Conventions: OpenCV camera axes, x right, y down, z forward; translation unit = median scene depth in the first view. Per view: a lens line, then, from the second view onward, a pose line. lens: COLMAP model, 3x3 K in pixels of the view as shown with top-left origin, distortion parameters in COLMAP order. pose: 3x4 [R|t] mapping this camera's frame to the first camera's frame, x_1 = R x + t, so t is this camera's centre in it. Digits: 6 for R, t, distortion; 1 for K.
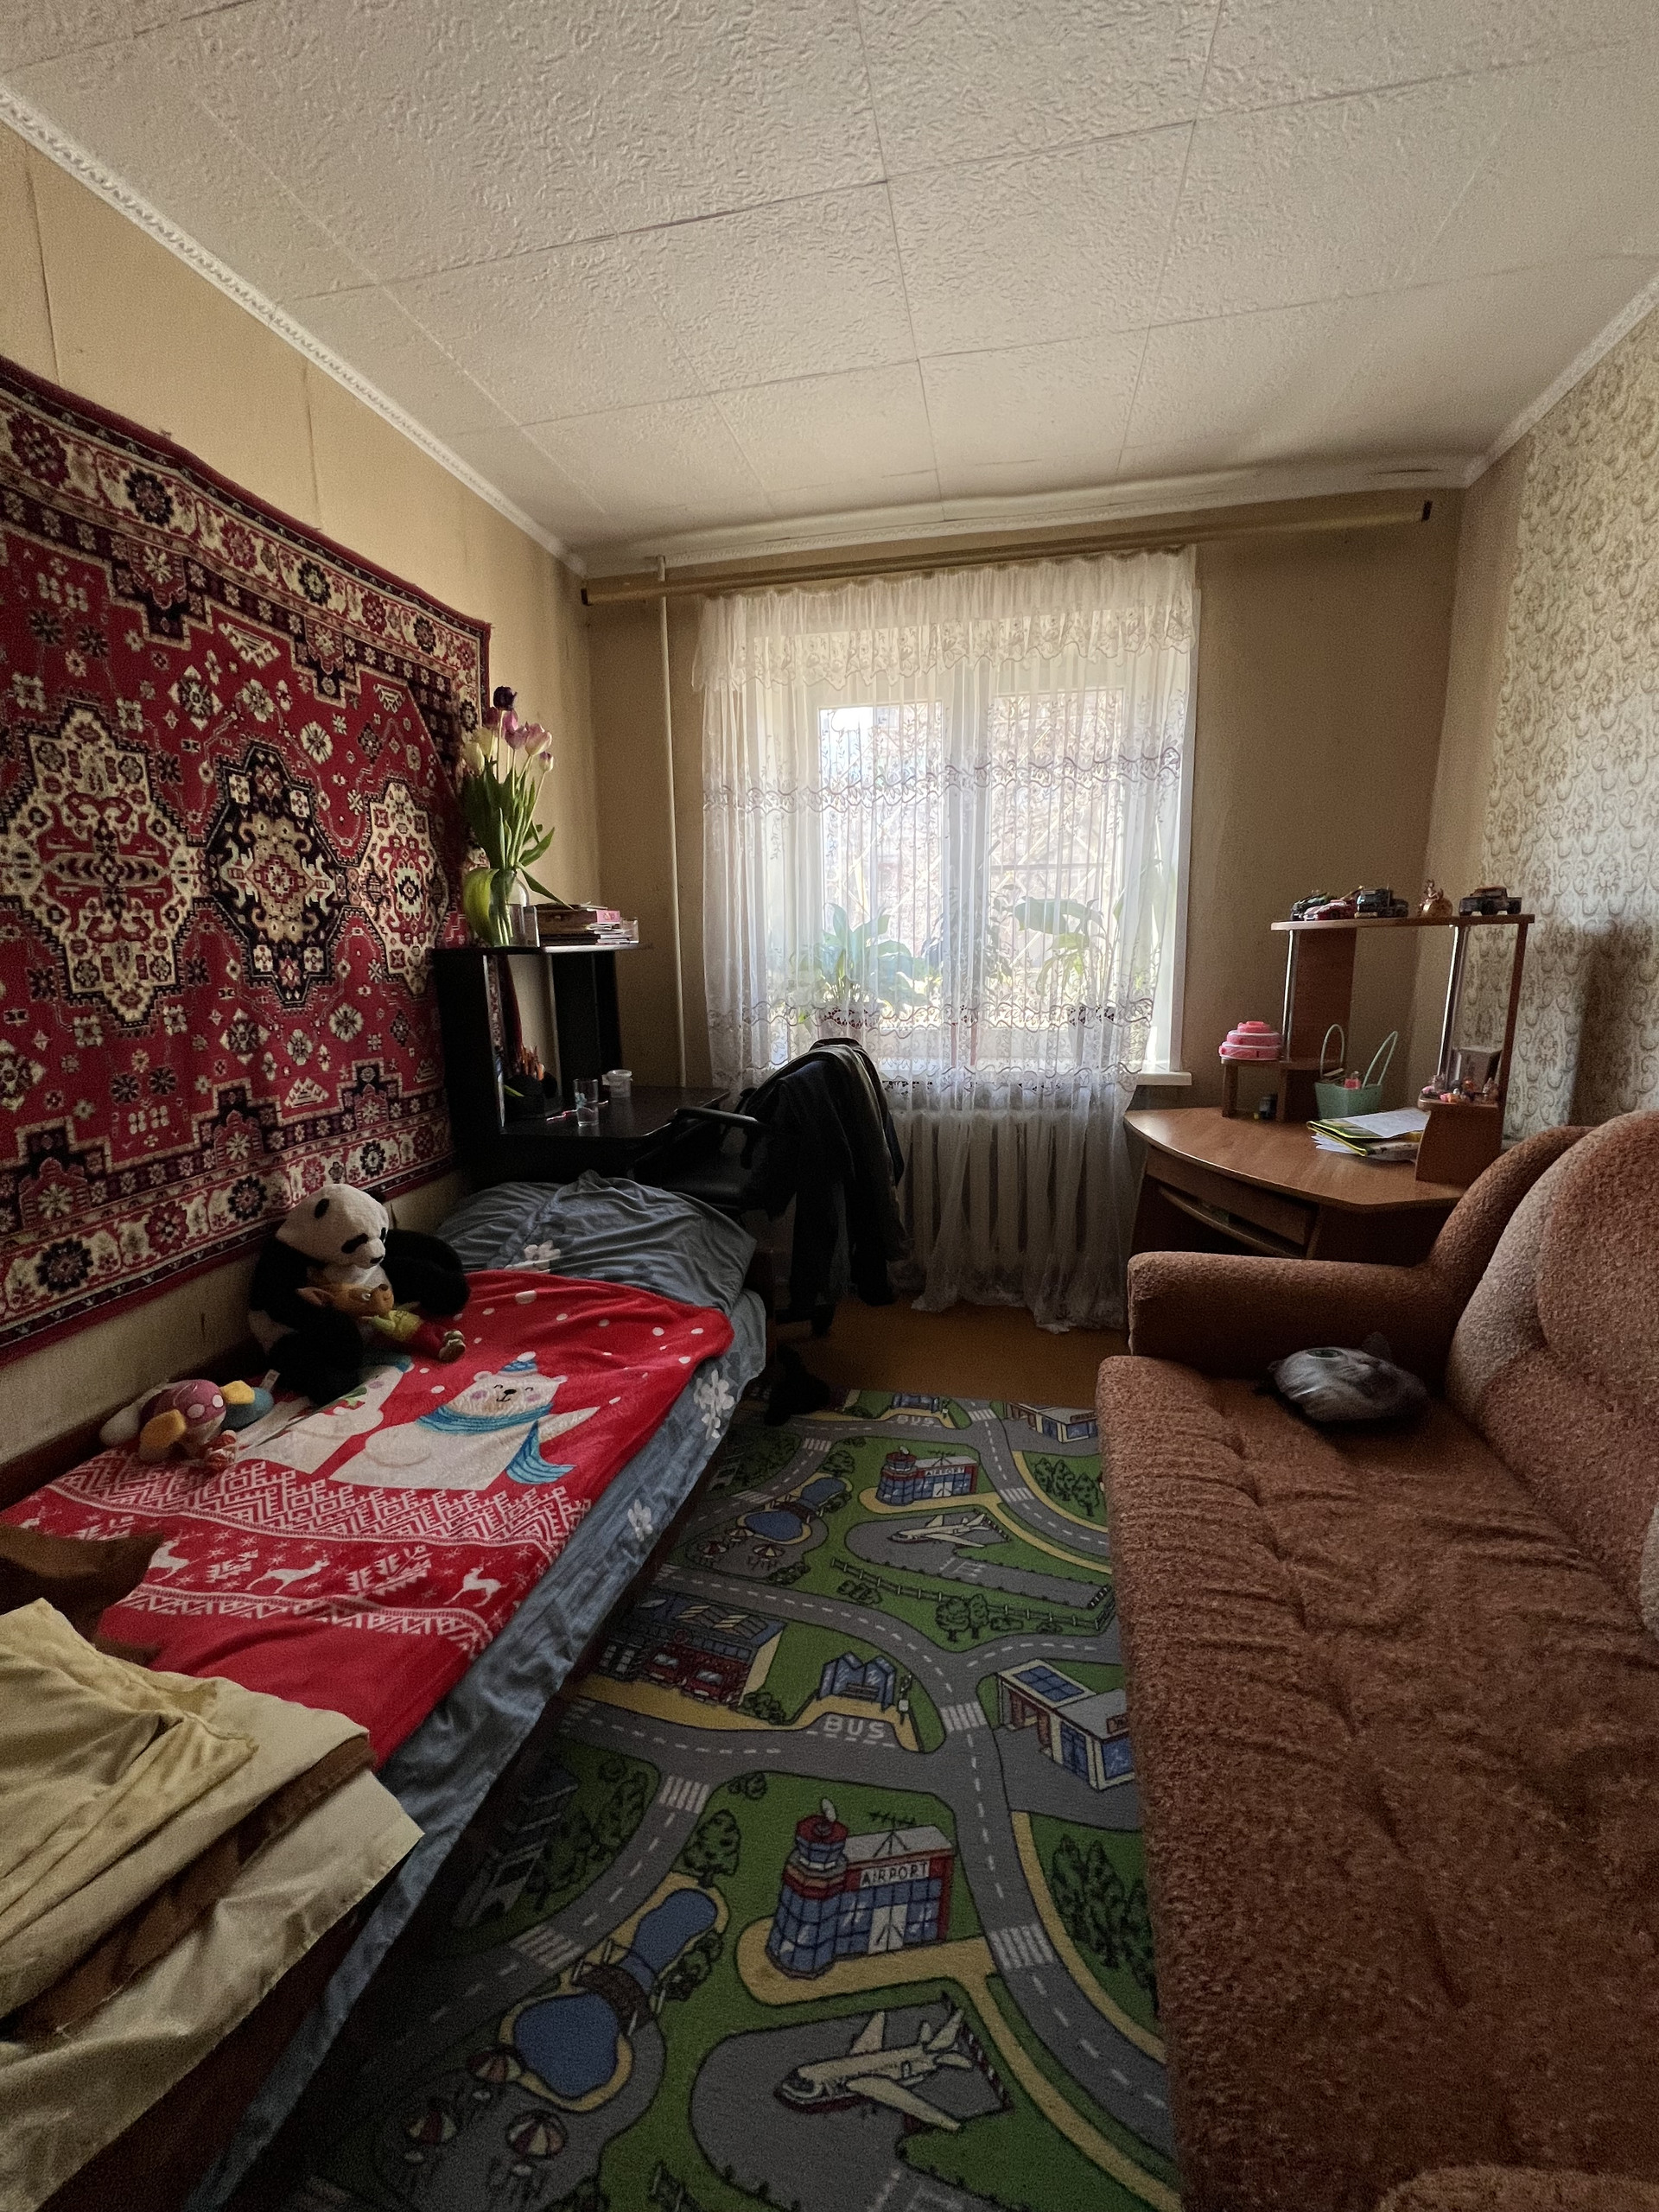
lens RADIAL K [[902.8, 0, 833.7], [0, 902.8, 1104.2], [0, 0, 1]] dist [-0.001440, 0.001138]
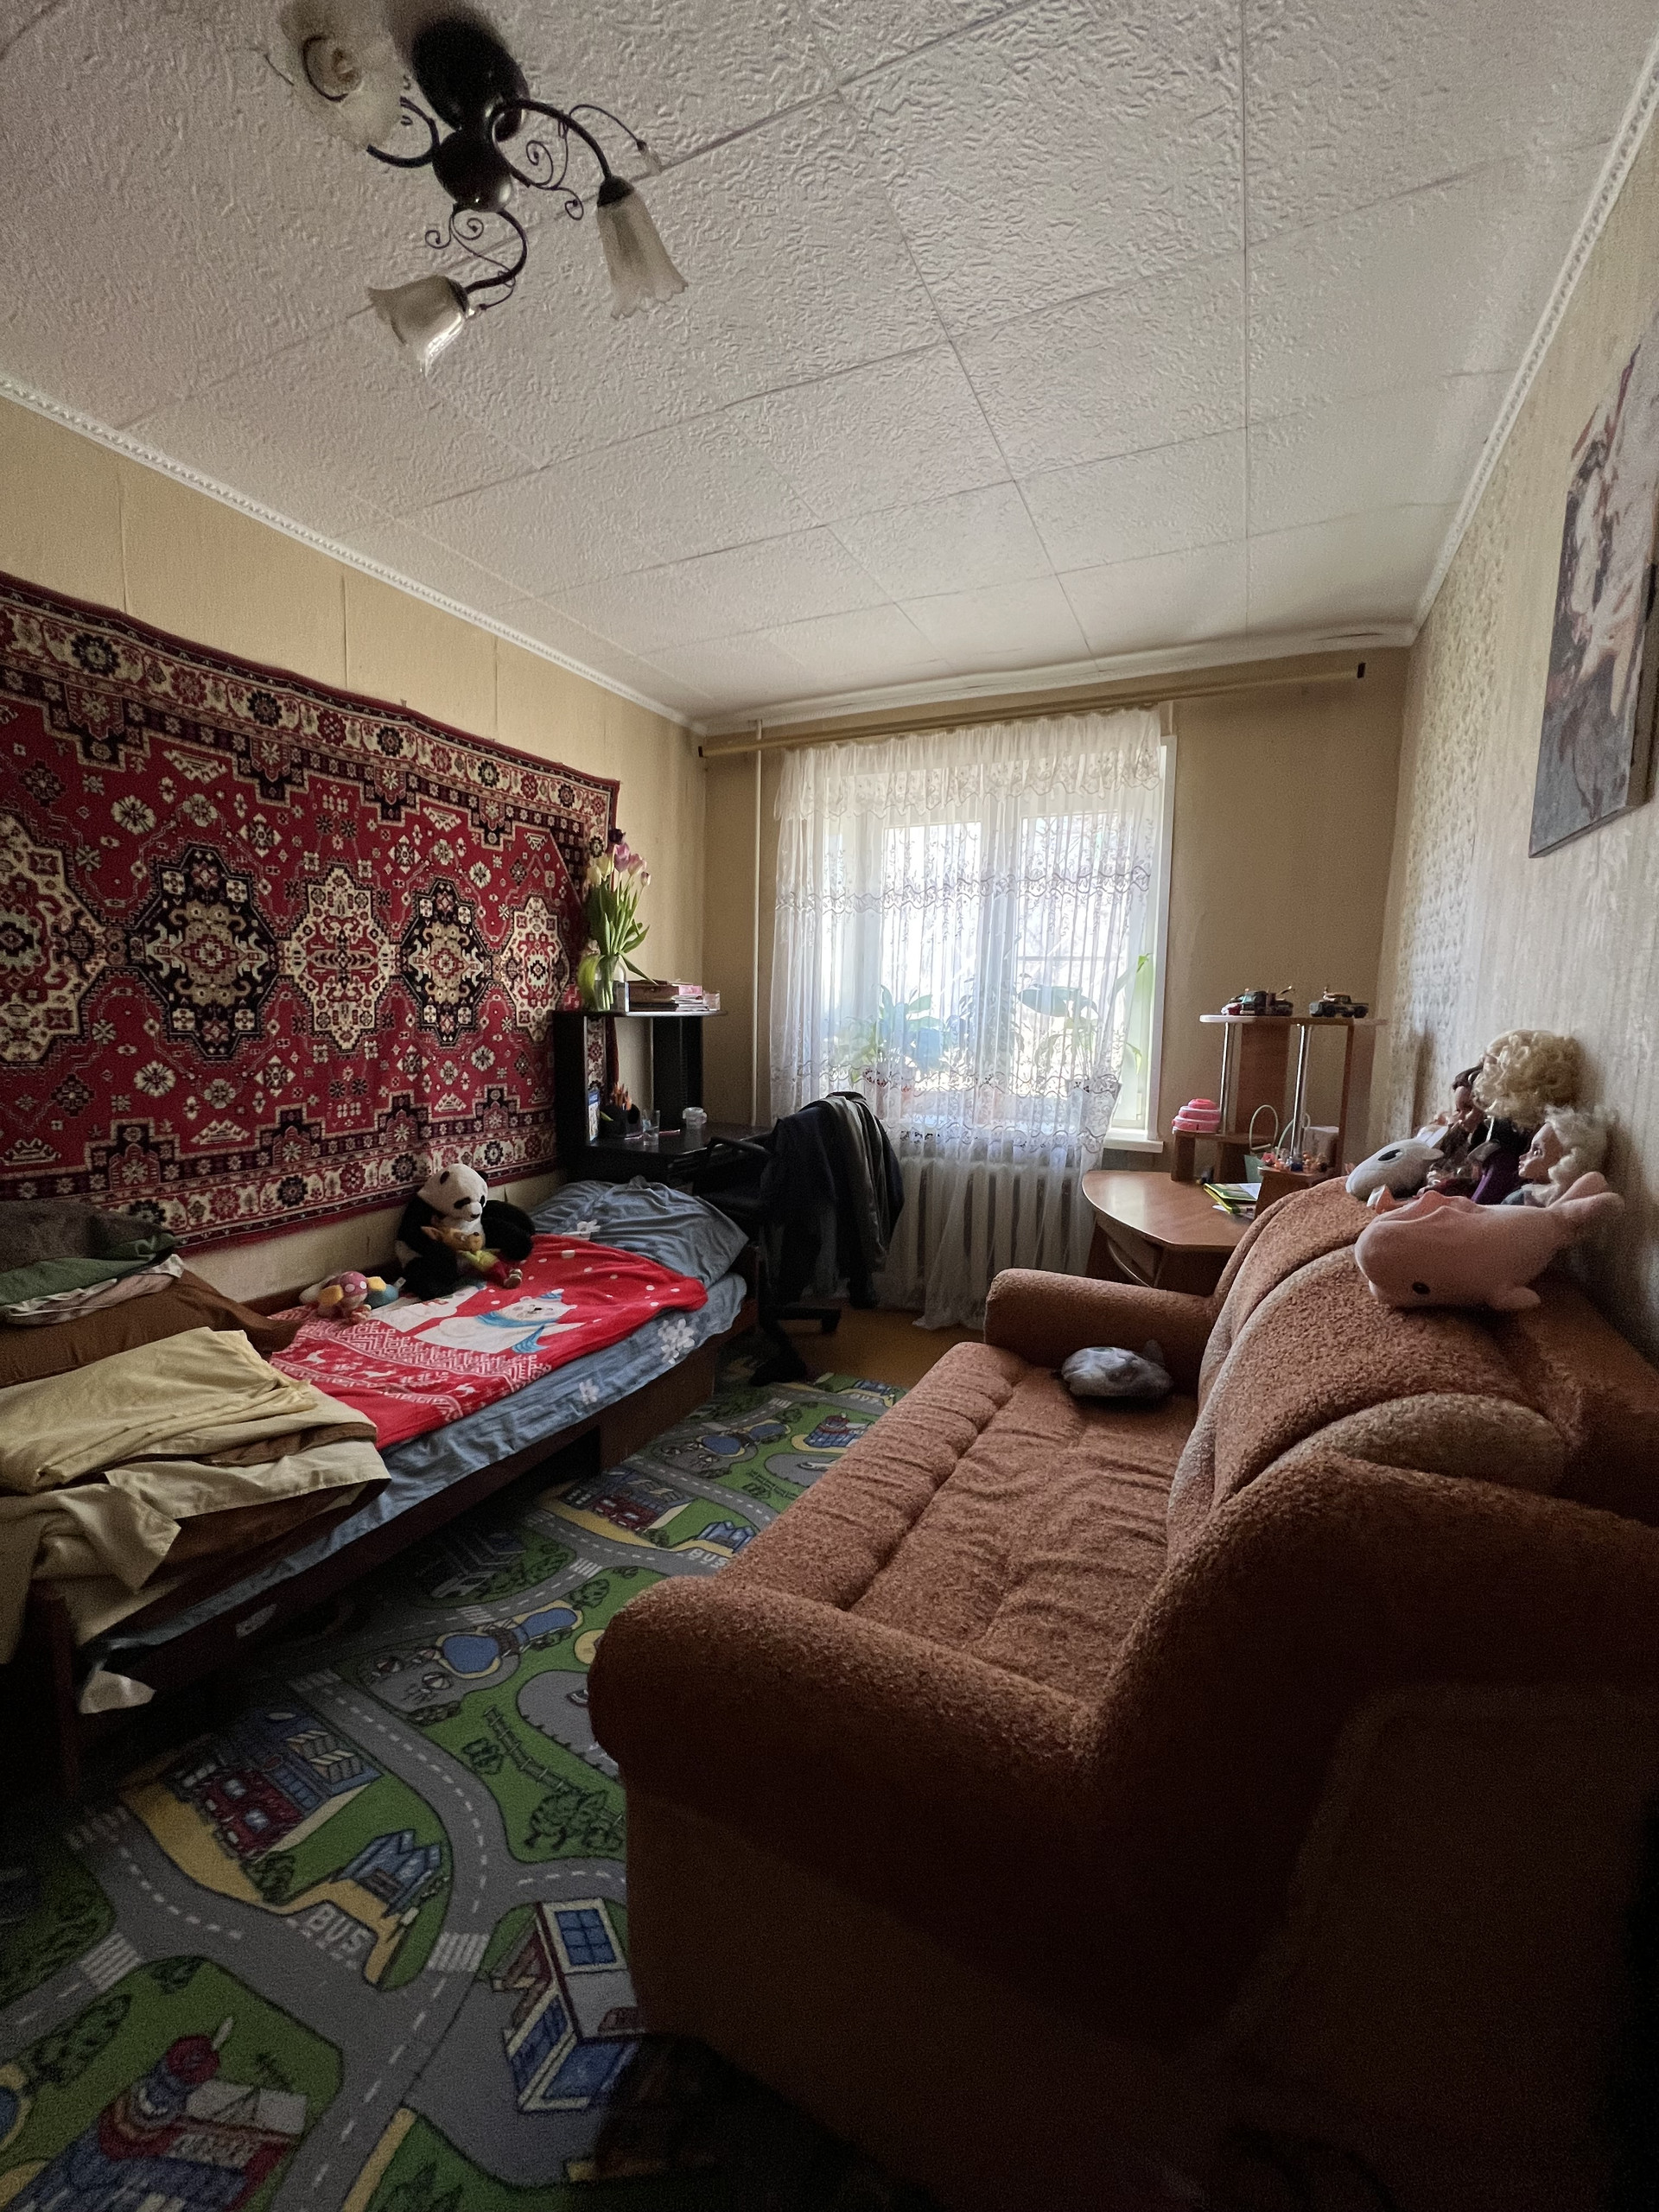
lens RADIAL K [[902.8, 0, 824.8], [0, 902.8, 1103.4], [0, 0, 1]] dist [-0.001440, 0.001138]
pose [[0.969547, 0.062438, -0.236813, 0.384808], [-0.078992, 0.995003, -0.061063, 0.031069], [0.231817, 0.077910, 0.969634, -0.320202]]
